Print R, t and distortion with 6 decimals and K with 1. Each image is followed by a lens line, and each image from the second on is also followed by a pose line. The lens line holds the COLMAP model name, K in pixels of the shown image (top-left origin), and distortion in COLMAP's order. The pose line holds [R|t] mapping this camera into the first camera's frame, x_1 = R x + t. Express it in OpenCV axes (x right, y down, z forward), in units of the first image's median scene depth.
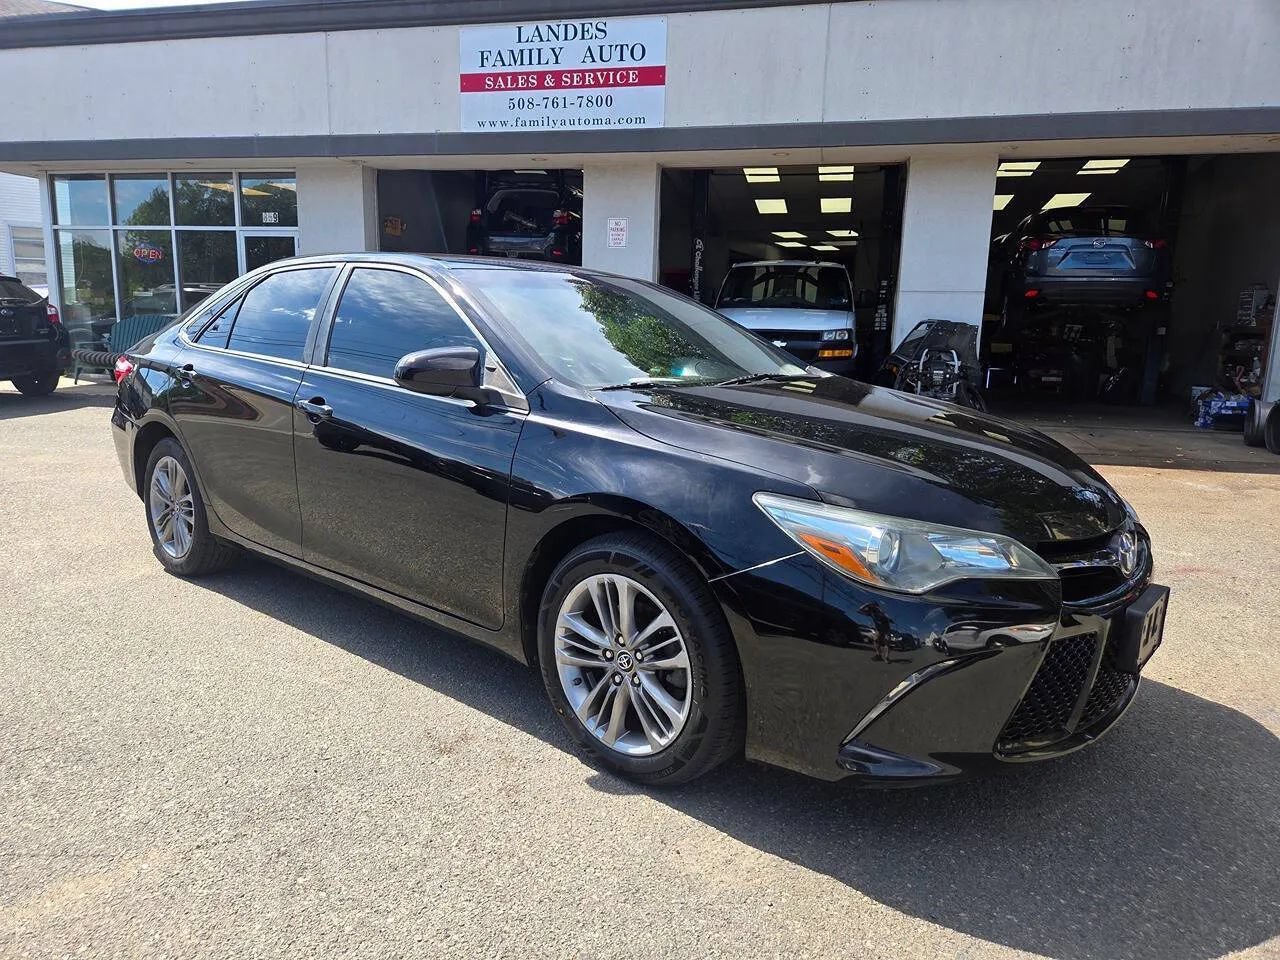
lens RADIAL K [[854.4, 0, 640.0], [0, 854.4, 480.0], [0, 0, 1]] dist [0.073989, -0.063569]
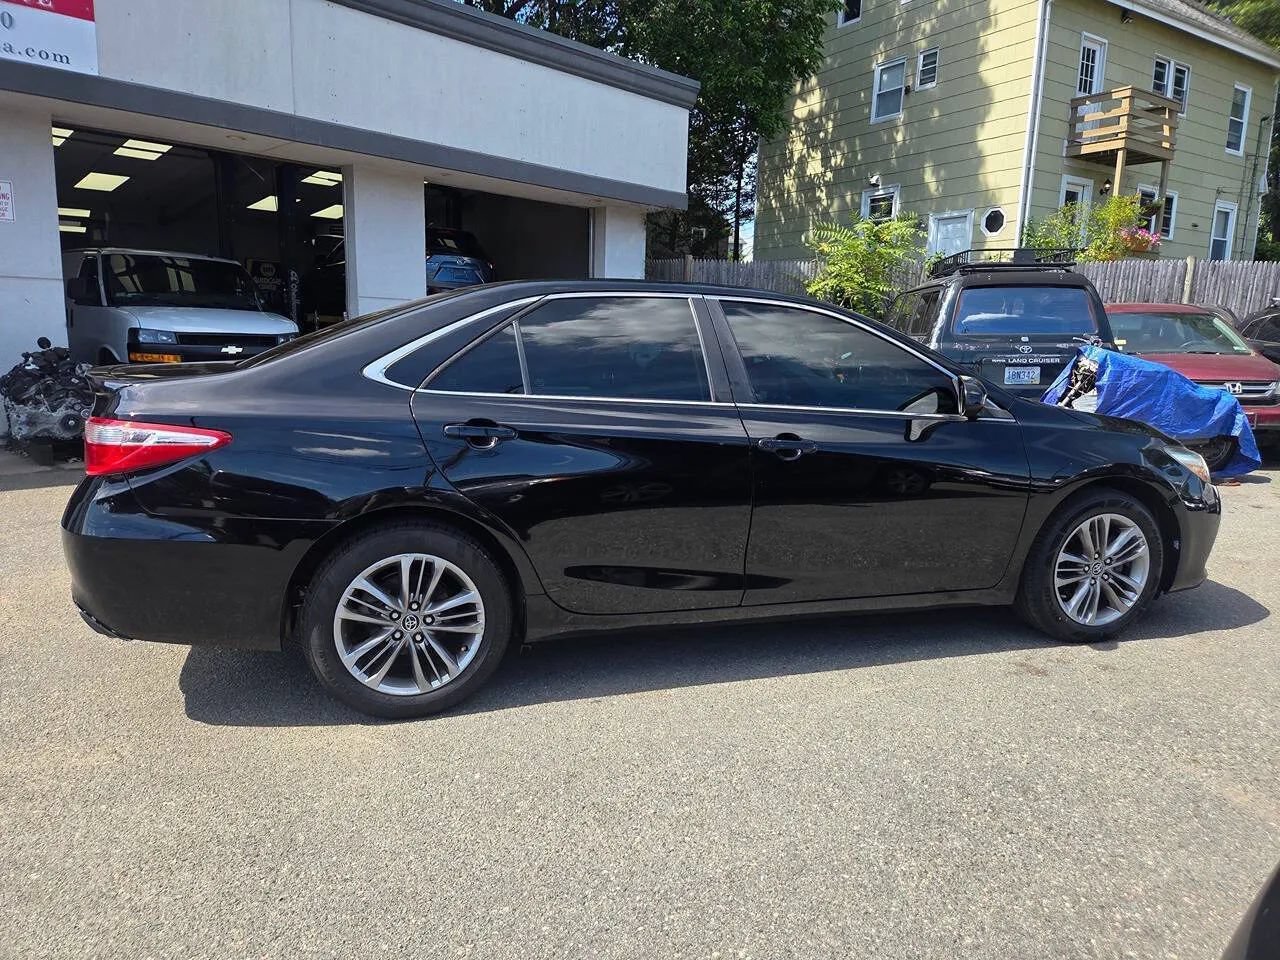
lens RADIAL K [[852.7, 0, 634.6], [0, 852.7, 485.6], [0, 0, 1]] dist [0.072847, -0.063474]
pose [[0.534967, -0.156042, 0.830338, -1.026995], [0.142726, 0.985363, 0.093220, -0.121234], [-0.832731, 0.068641, 0.549407, 0.474937]]
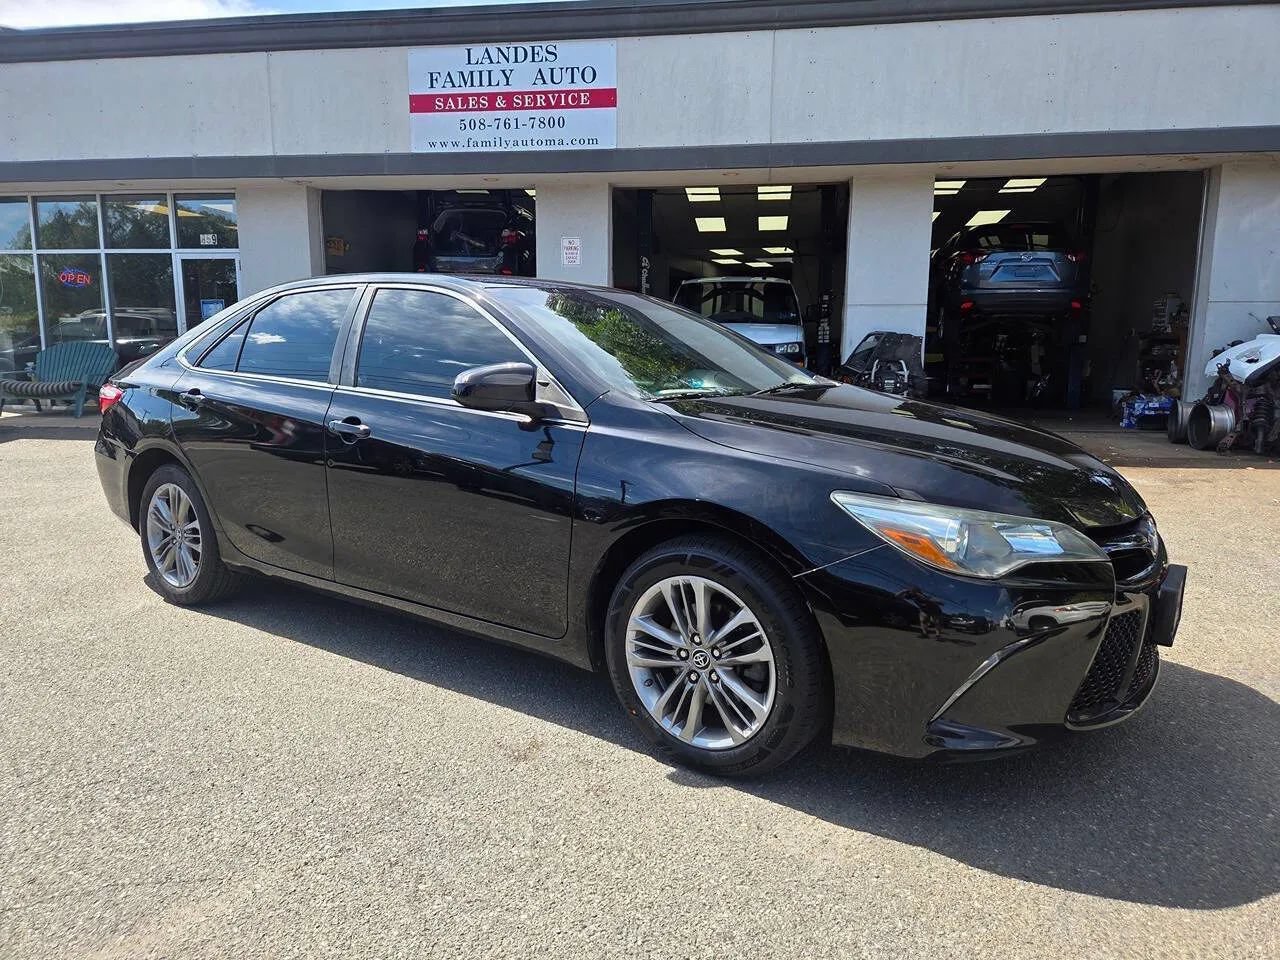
lens RADIAL K [[856.8, 0, 647.4], [0, 856.8, 478.8], [0, 0, 1]] dist [0.072990, -0.062886]
pose [[0.995510, -0.033888, 0.088383, -0.096535], [0.035780, 0.999161, -0.019908, 0.006275], [-0.087634, 0.022981, 0.995888, -0.022706]]
